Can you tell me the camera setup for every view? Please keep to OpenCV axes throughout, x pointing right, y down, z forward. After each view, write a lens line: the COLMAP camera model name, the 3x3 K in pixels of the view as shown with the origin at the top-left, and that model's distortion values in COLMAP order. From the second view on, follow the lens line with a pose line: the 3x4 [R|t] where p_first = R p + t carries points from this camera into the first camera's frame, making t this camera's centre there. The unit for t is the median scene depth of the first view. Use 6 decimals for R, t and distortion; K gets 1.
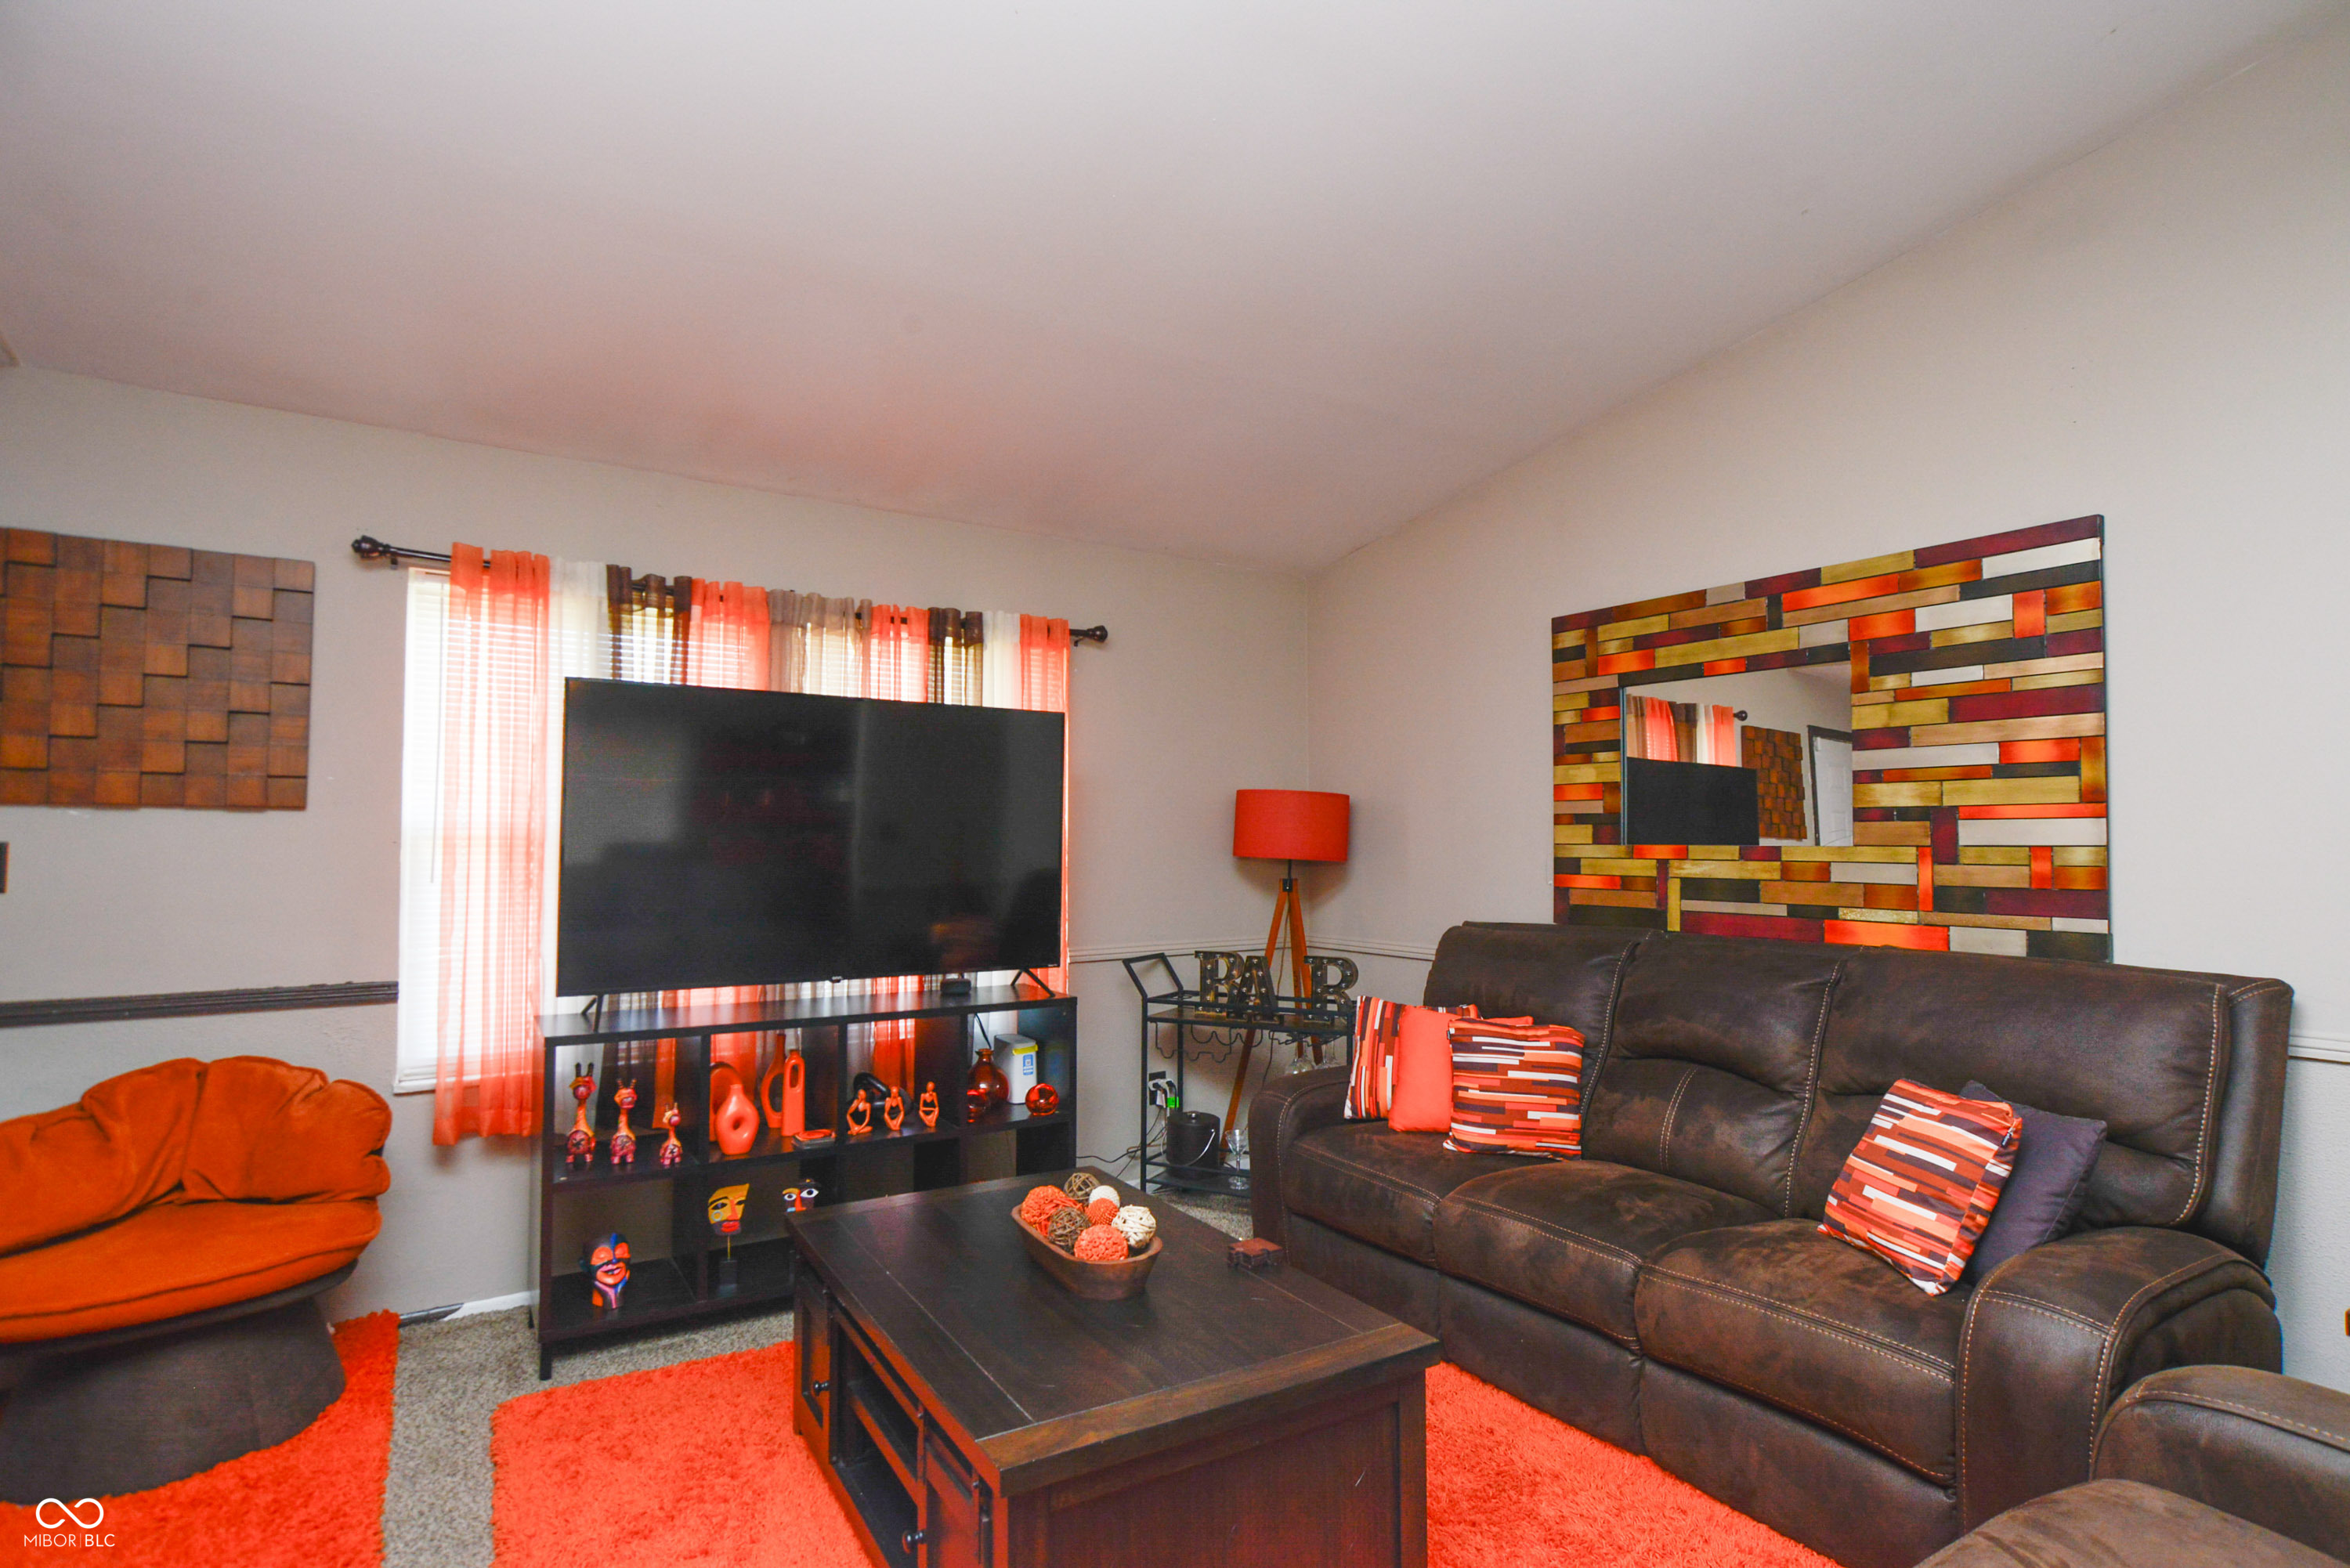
lens RADIAL K [[1189.9, 0, 1171.8], [0, 1189.9, 789.6], [0, 0, 1]] dist [0.005506, 0.000359]
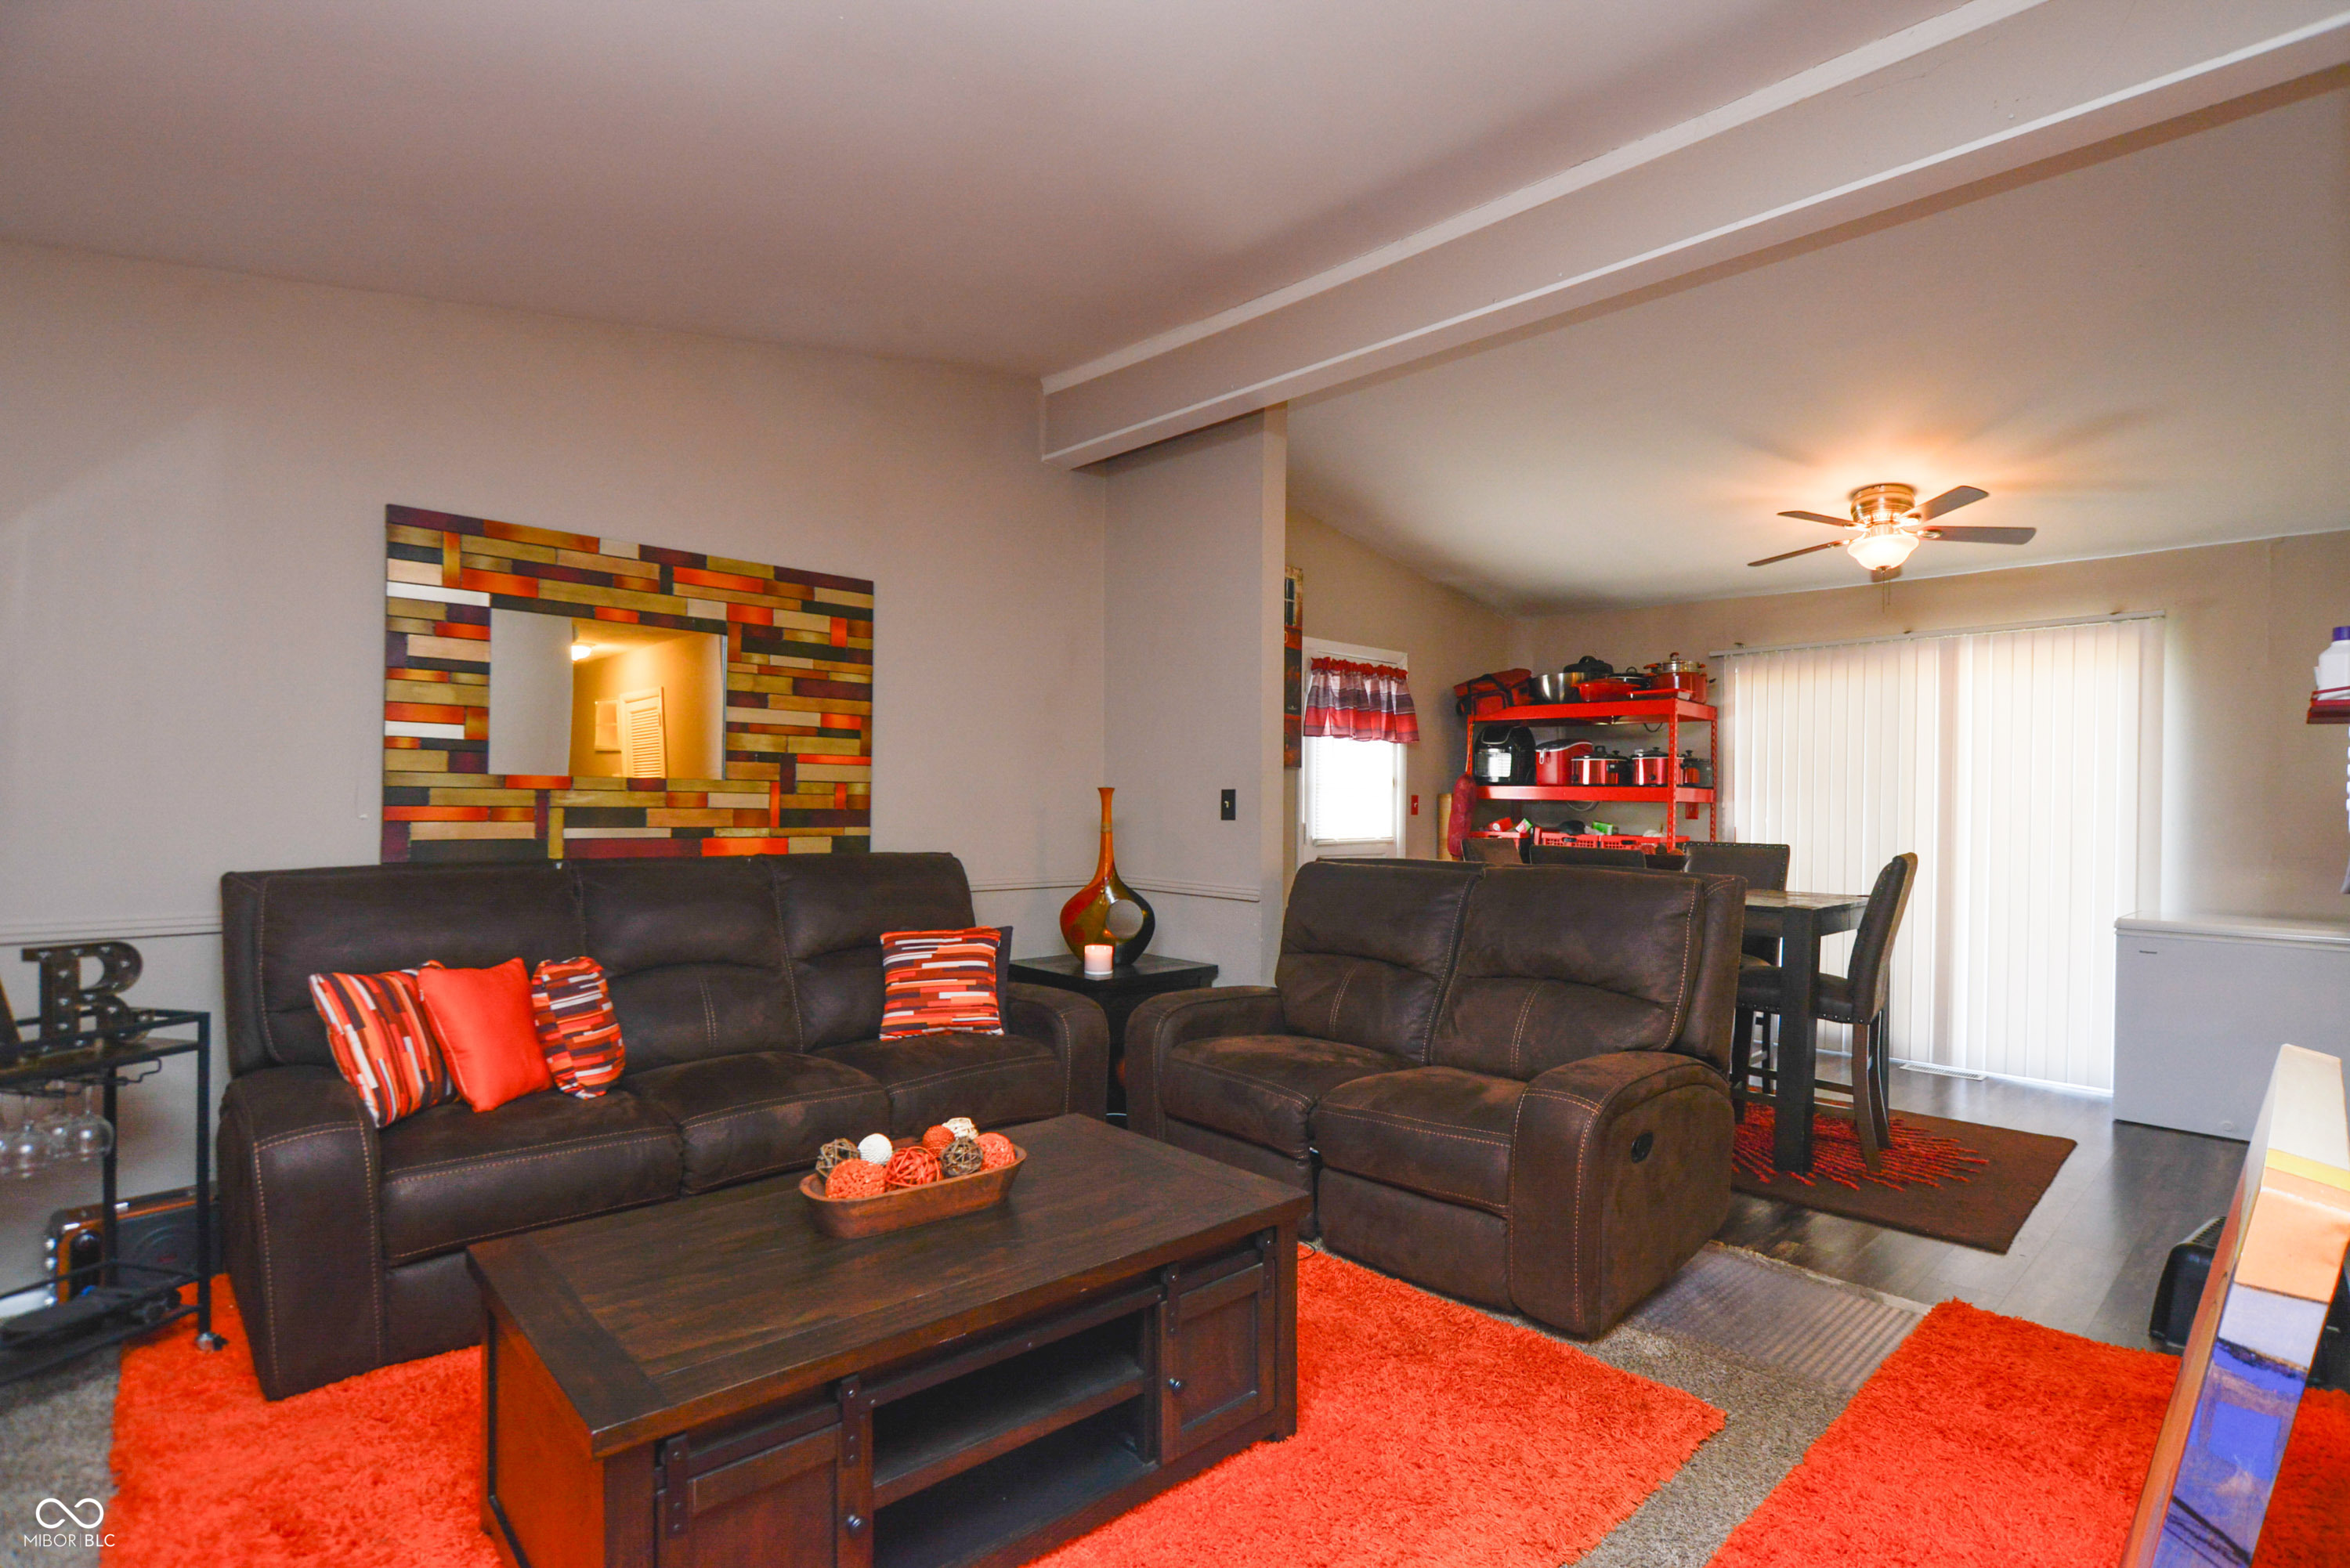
lens RADIAL K [[1189.9, 0, 1173.8], [0, 1189.9, 788.1], [0, 0, 1]] dist [0.005506, 0.000359]
pose [[-0.178395, -0.007091, 0.983933, -0.819416], [-0.070875, 0.997469, -0.005662, 0.030257], [-0.981403, -0.070746, -0.178446, 0.780961]]
